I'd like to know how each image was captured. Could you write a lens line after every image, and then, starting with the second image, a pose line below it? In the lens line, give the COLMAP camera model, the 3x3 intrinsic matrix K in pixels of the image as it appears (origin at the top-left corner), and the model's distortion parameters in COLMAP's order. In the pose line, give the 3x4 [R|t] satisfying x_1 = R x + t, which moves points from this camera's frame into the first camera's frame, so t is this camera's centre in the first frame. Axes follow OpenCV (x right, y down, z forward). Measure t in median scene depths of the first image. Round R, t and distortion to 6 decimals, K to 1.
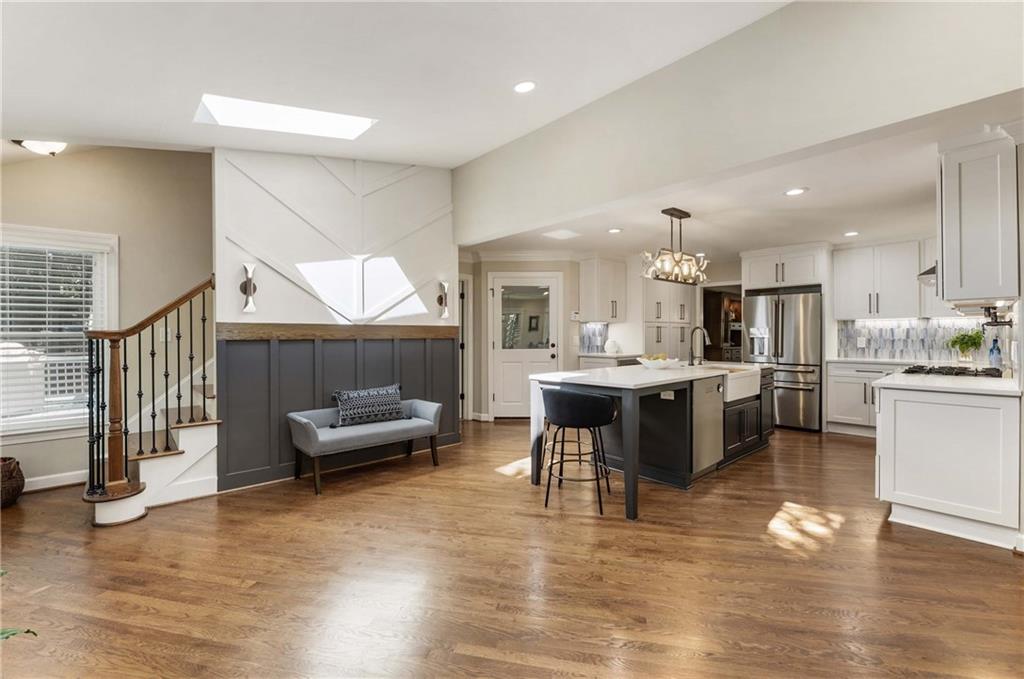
lens RADIAL K [[436.2, 0, 509.4], [0, 436.2, 337.4], [0, 0, 1]] dist [0.001461, 0.000621]
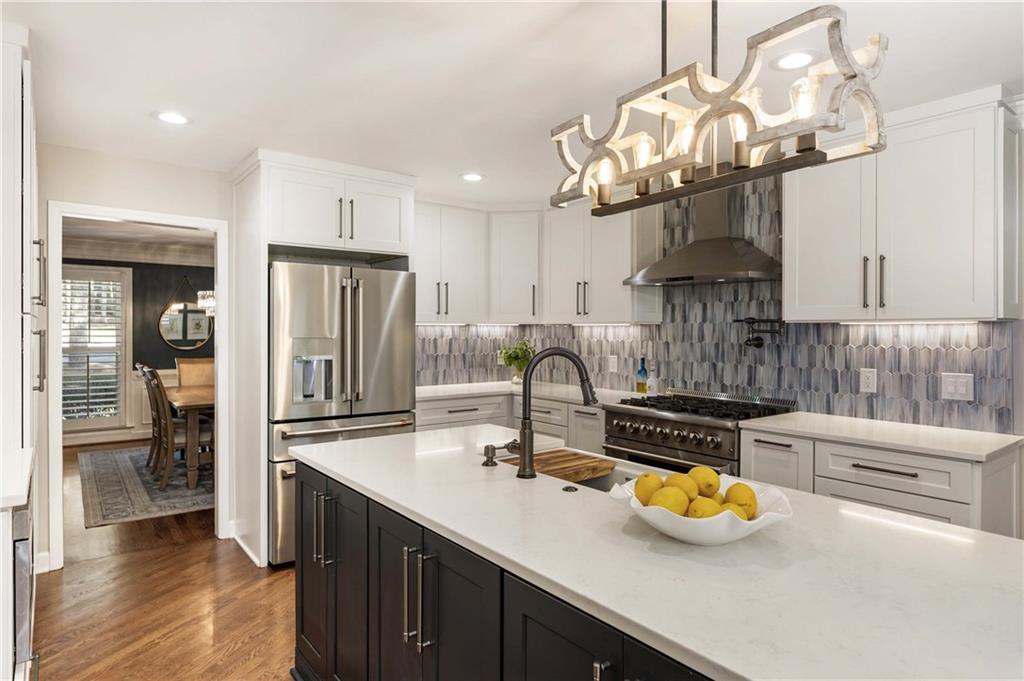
lens RADIAL K [[588.2, 0, 503.5], [0, 588.2, 334.9], [0, 0, 1]] dist [0.001578, 0.003590]
pose [[0.073677, -0.004533, 0.997272, 0.008019], [-0.001058, 0.999989, 0.004623, -0.029425], [-0.997282, -0.001395, 0.073671, 0.819755]]
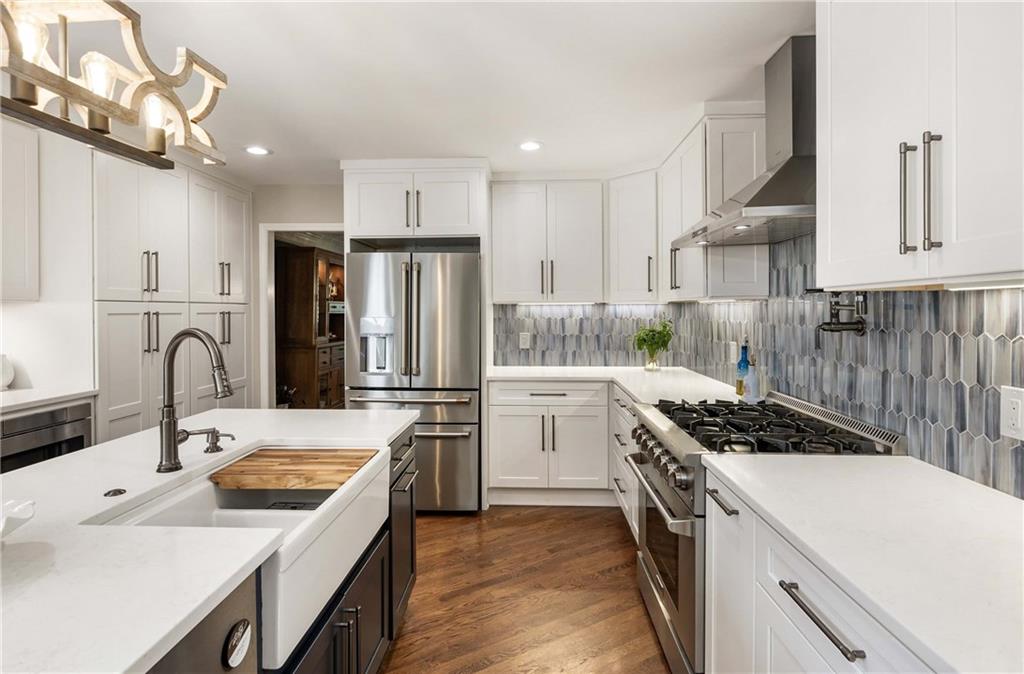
lens RADIAL K [[522.2, 0, 507.1], [0, 522.2, 317.8], [0, 0, 1]] dist [-0.004933, -0.001138]
pose [[0.707417, -0.008927, 0.706740, 0.277339], [0.003089, 0.999950, 0.009538, -0.028016], [-0.706790, -0.004564, 0.707409, 0.511030]]
